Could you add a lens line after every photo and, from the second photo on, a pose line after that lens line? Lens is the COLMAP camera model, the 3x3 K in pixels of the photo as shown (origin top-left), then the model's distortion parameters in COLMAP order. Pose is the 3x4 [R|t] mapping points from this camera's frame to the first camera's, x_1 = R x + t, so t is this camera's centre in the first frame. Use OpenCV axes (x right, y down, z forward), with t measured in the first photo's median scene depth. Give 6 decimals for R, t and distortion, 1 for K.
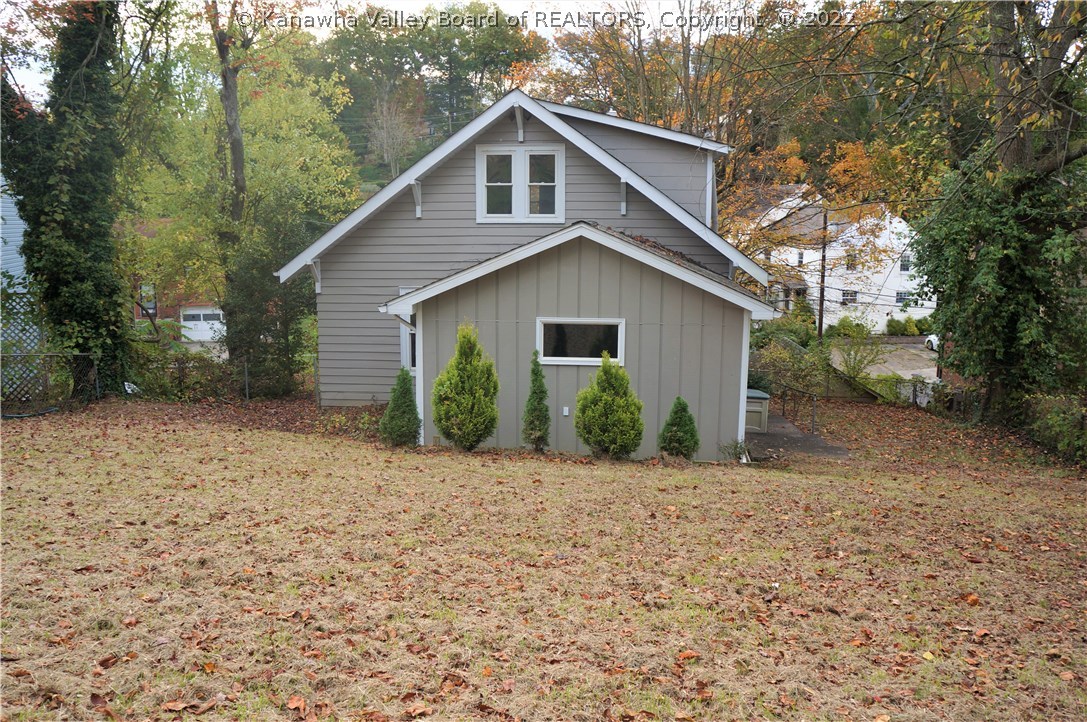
lens RADIAL K [[878.8, 0, 543.5], [0, 878.8, 361.0], [0, 0, 1]] dist [-0.197426, 0.140655]
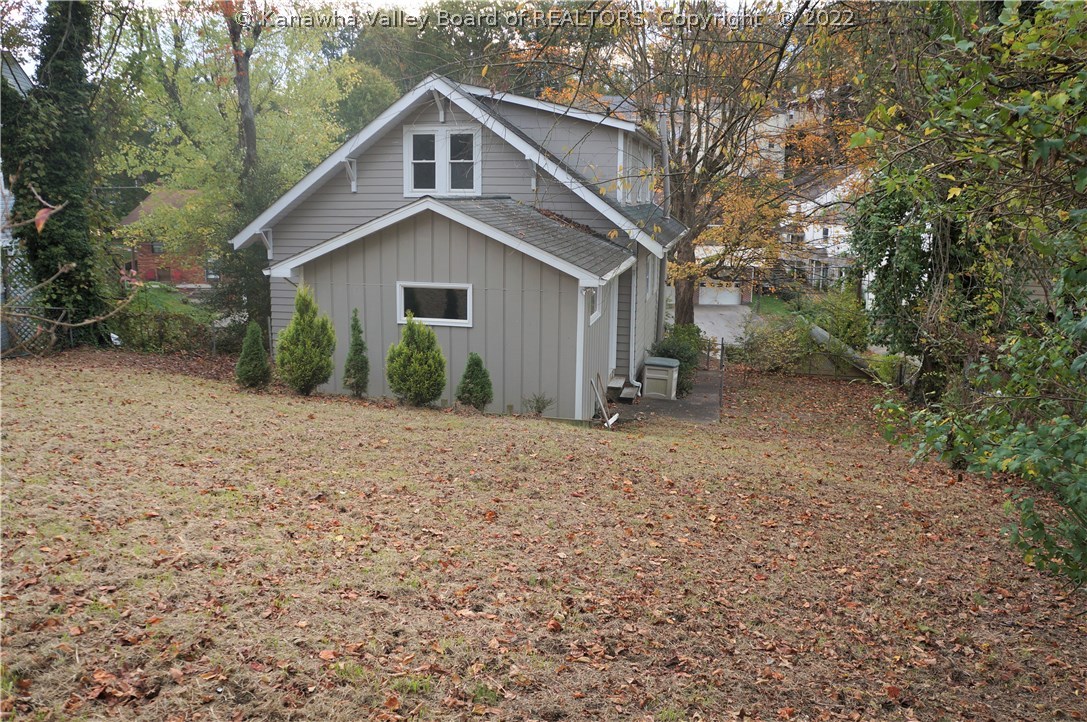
lens RADIAL K [[878.8, 0, 543.5], [0, 878.8, 361.0], [0, 0, 1]] dist [-0.197426, 0.140655]
pose [[0.992380, 0.032341, -0.118891, 0.260059], [-0.028976, 0.999132, 0.029925, 0.010671], [0.119756, -0.026252, 0.992456, -0.071506]]
